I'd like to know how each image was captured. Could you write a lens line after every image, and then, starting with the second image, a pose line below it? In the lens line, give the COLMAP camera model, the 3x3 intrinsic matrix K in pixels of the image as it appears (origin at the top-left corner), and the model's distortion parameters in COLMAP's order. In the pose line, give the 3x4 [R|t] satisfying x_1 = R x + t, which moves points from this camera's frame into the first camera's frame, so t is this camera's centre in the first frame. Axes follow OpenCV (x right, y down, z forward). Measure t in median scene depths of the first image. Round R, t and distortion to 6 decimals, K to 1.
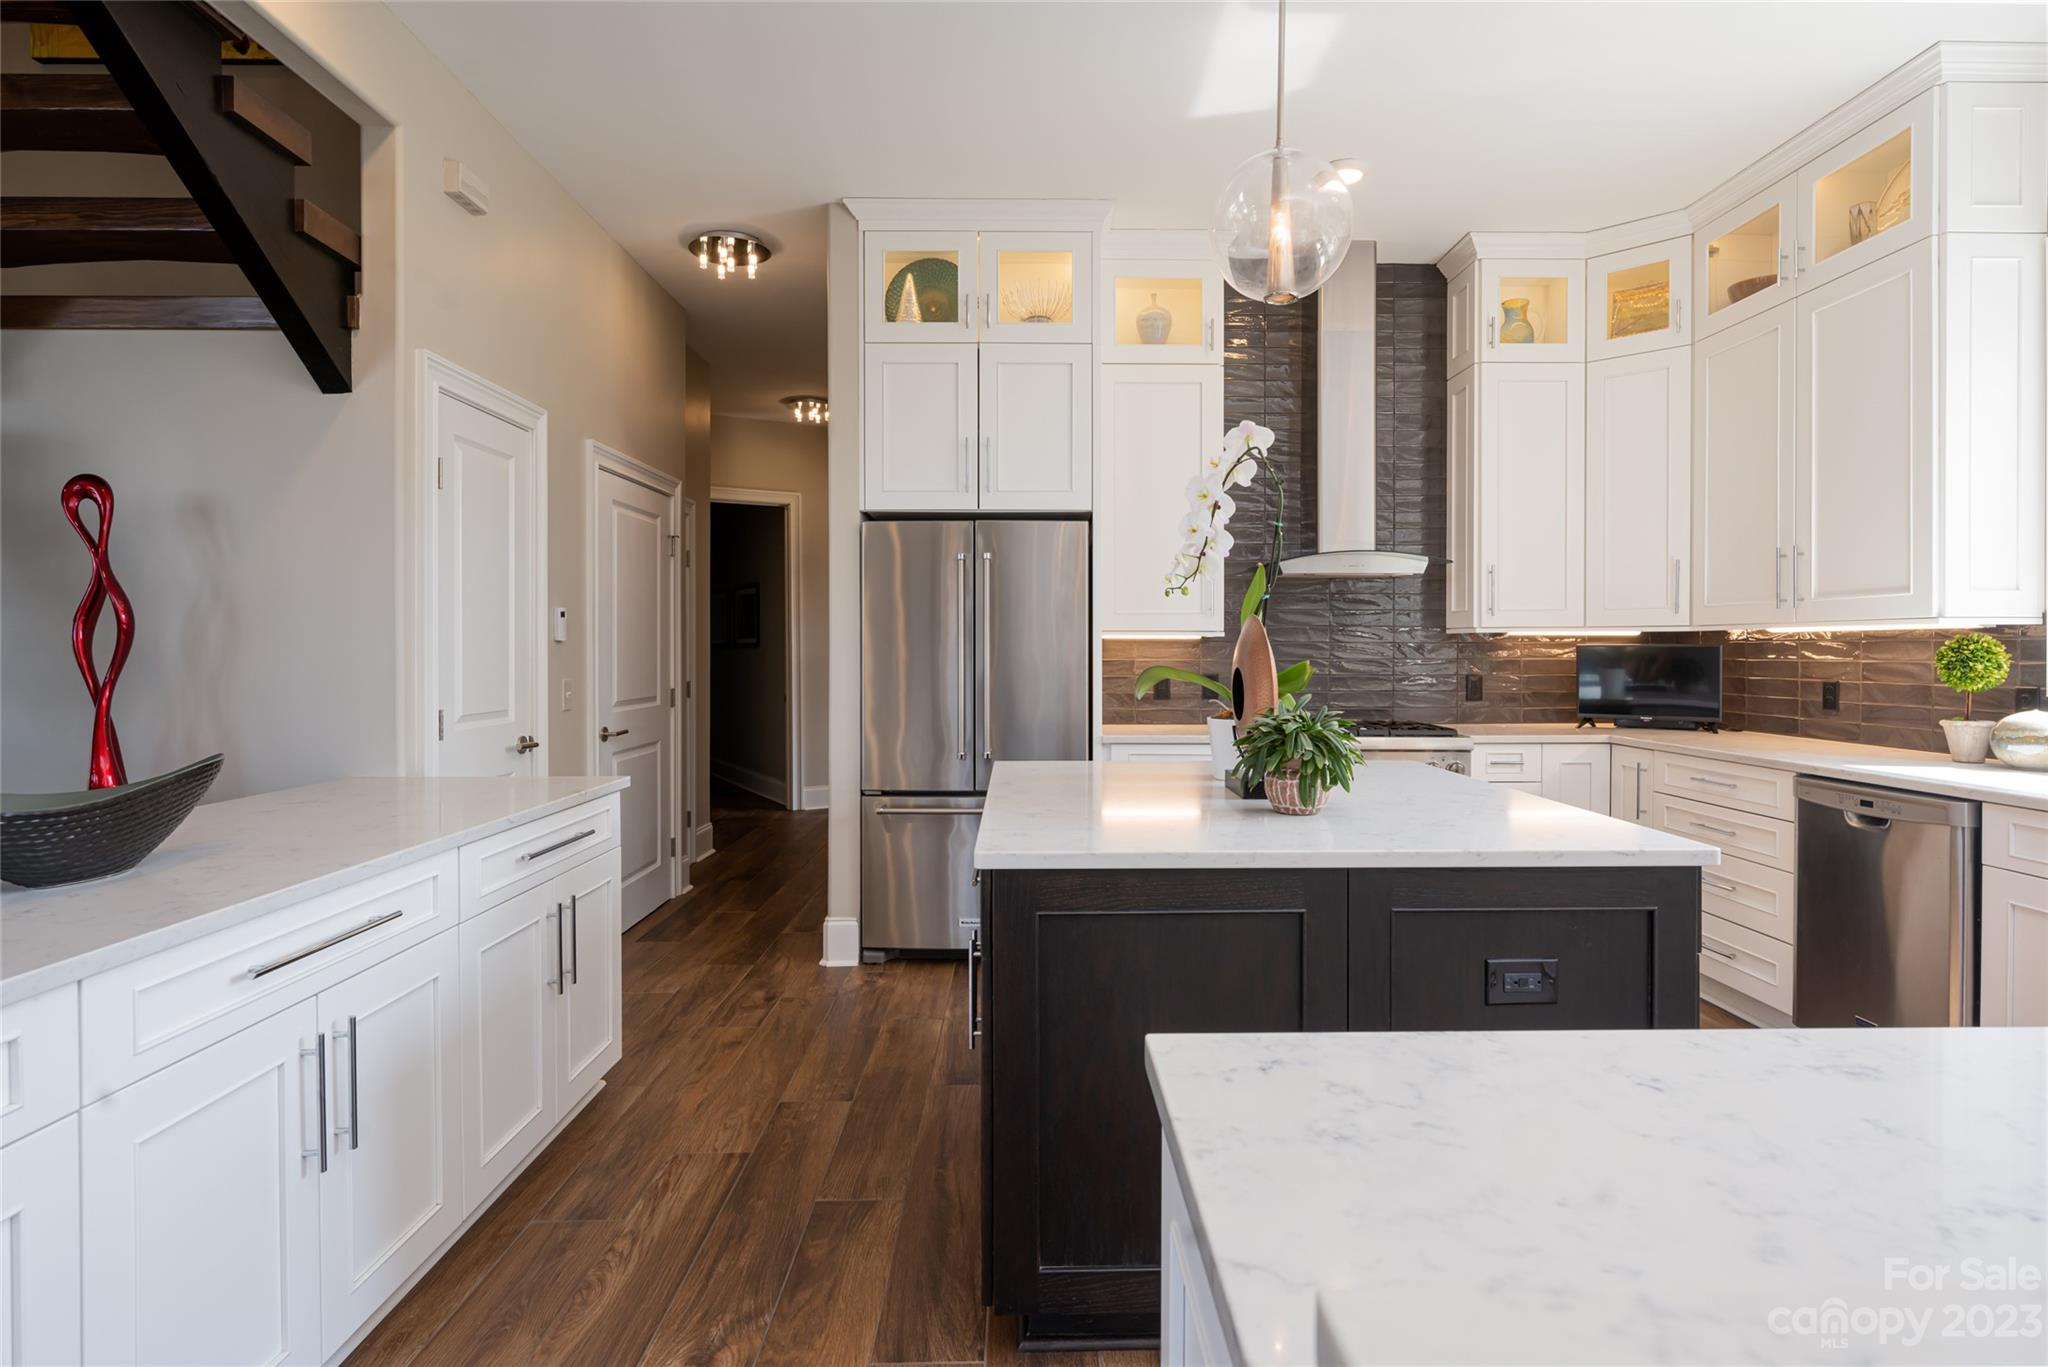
lens RADIAL K [[1023.5, 0, 1028.8], [0, 1023.5, 650.8], [0, 0, 1]] dist [-0.000257, -0.000160]
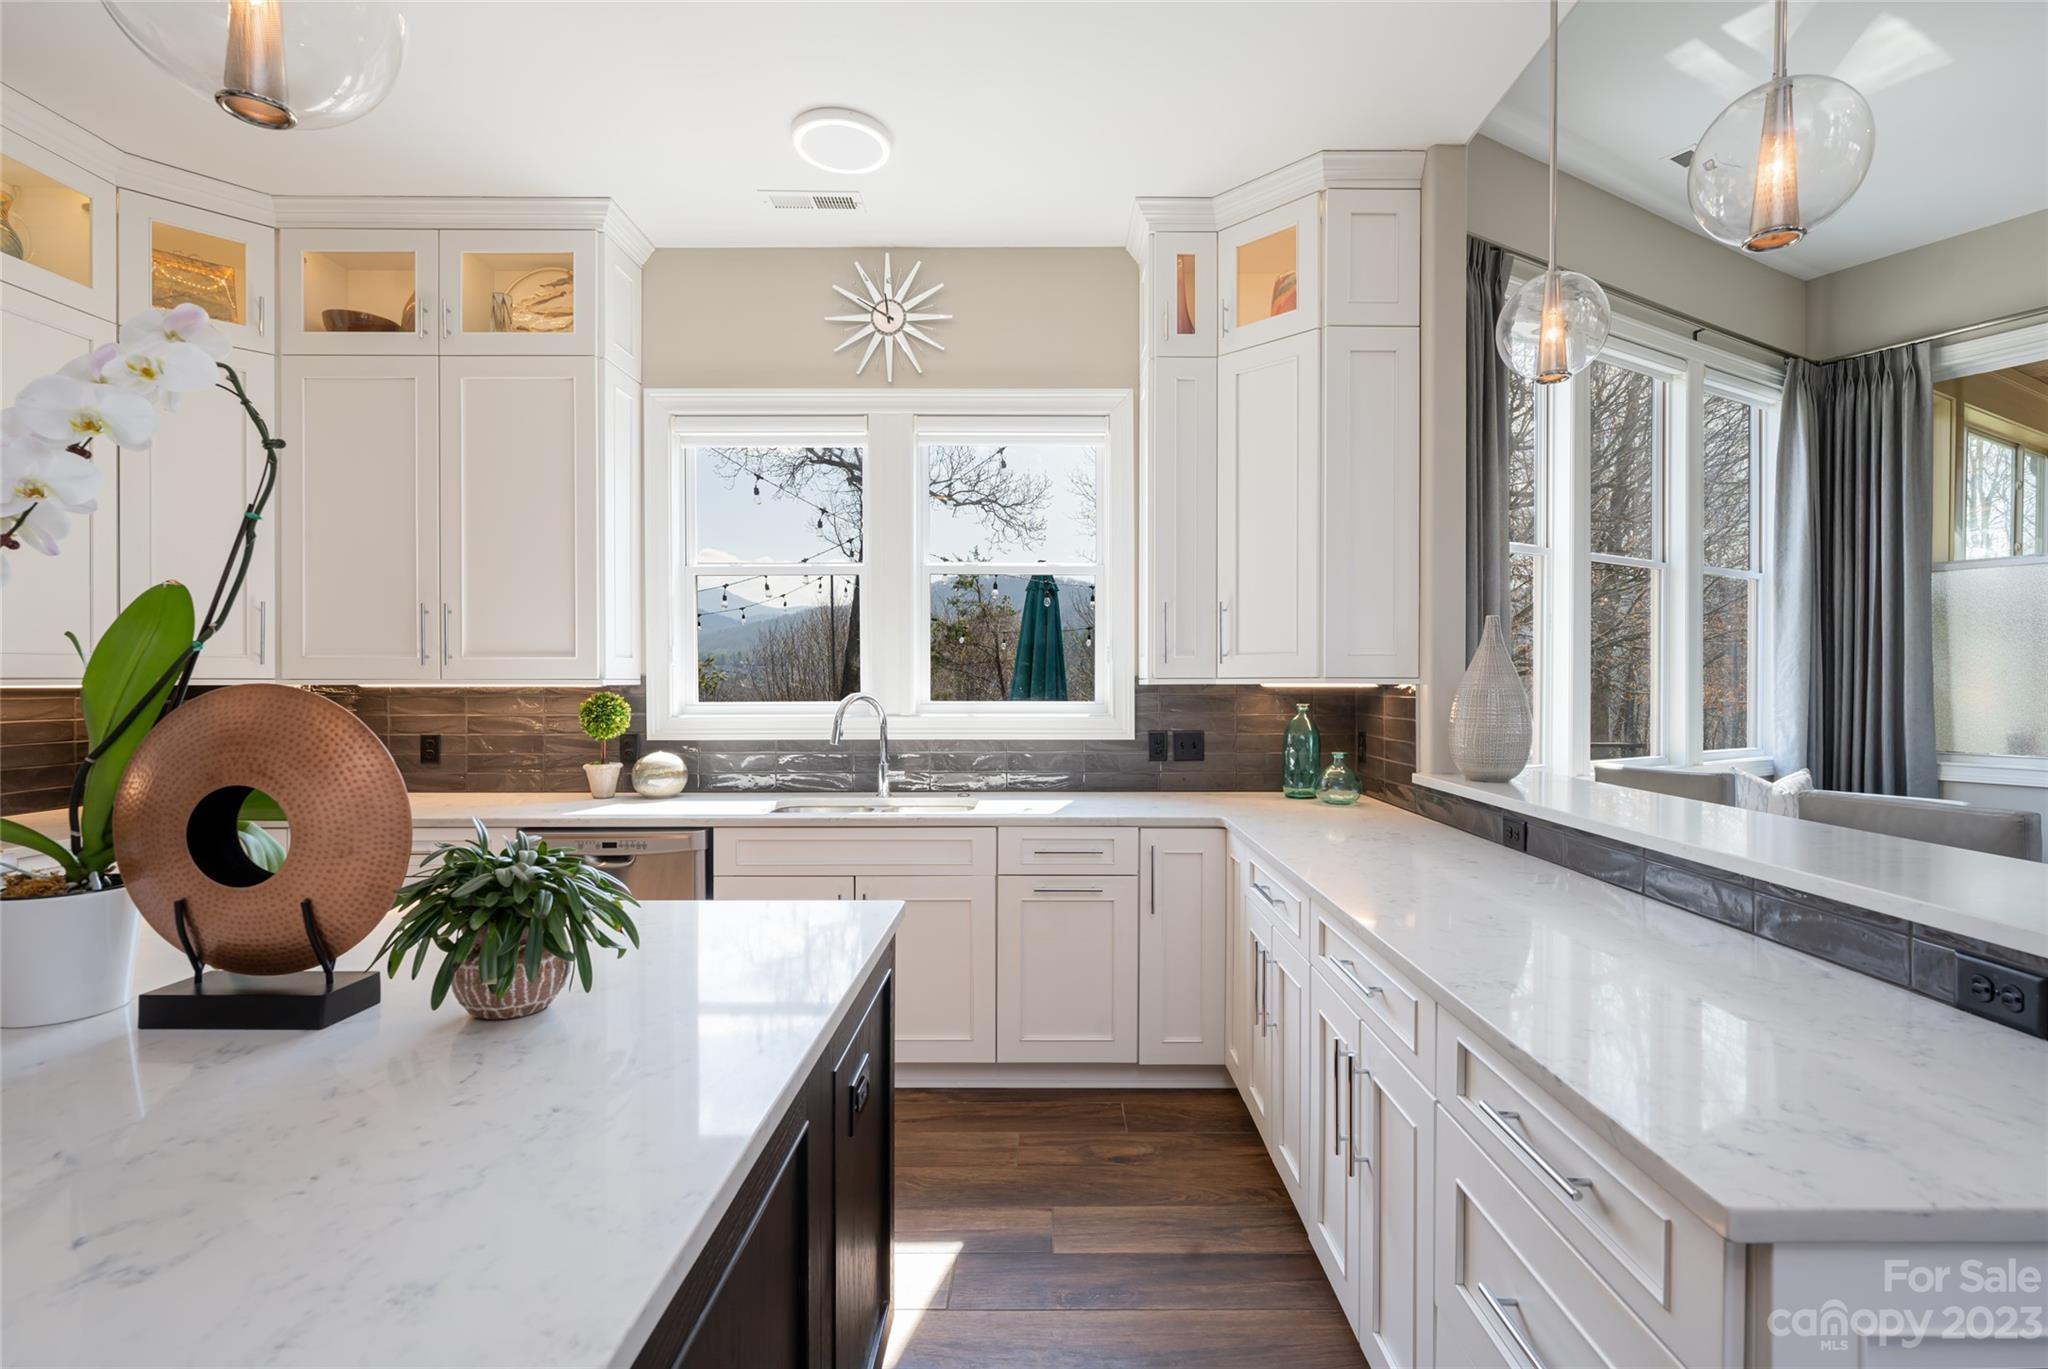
lens RADIAL K [[947.9, 0, 1057.6], [0, 947.9, 683.7], [0, 0, 1]] dist [-0.002877, -0.000435]
pose [[0.005111, -0.001983, 0.999985, -0.196083], [0.003486, 0.999992, 0.001965, -0.025727], [-0.999981, 0.003476, 0.005118, 0.430868]]
